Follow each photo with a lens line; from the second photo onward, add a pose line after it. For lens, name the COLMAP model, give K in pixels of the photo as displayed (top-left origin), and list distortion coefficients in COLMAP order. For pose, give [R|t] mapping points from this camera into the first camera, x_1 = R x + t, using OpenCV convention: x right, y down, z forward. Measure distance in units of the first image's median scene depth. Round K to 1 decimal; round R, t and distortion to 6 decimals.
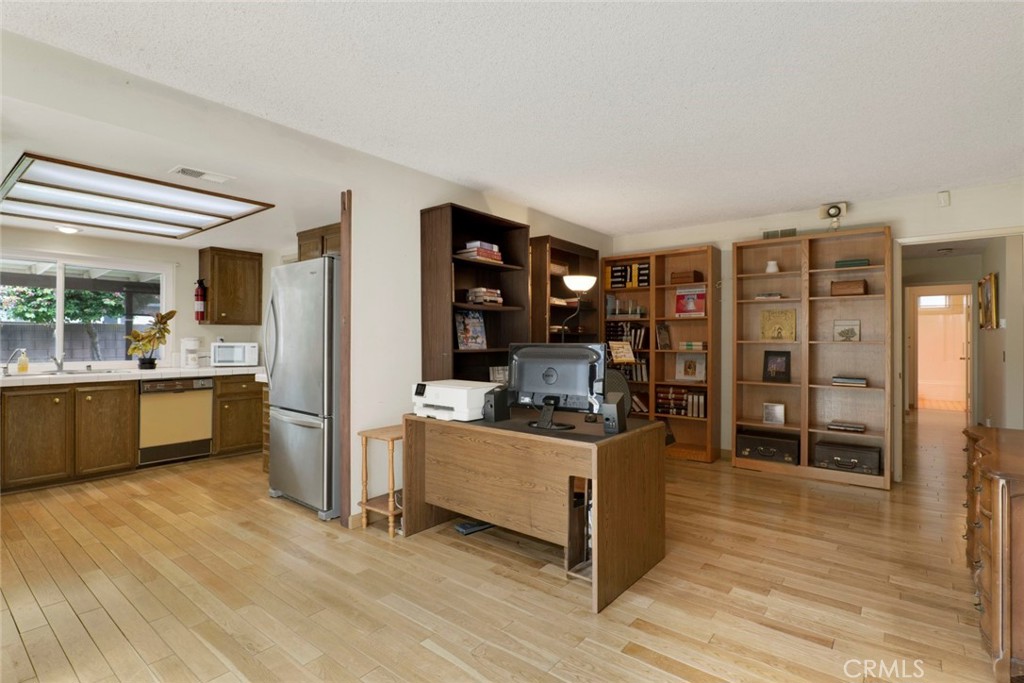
lens RADIAL K [[494.2, 0, 517.6], [0, 494.2, 337.6], [0, 0, 1]] dist [-0.012489, 0.001624]
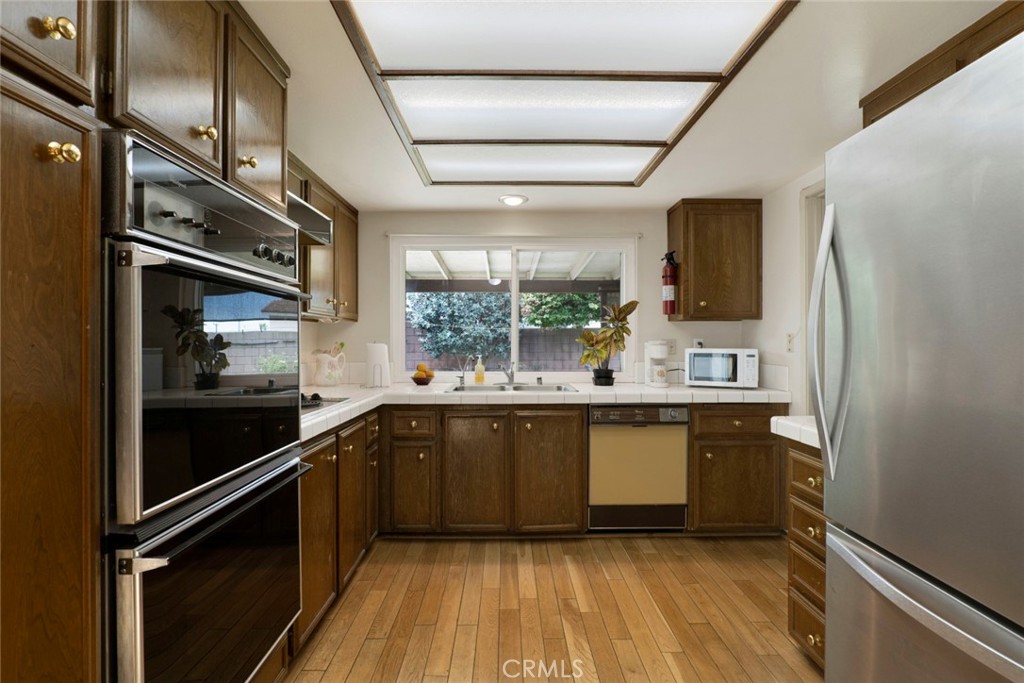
lens RADIAL K [[448.1, 0, 521.9], [0, 448.1, 339.5], [0, 0, 1]] dist [-0.003540, 0.000007]
pose [[0.614884, -0.007415, -0.788583, -0.304845], [0.005406, 0.999972, -0.005187, 0.000915], [0.788599, -0.001074, 0.614907, 0.491812]]
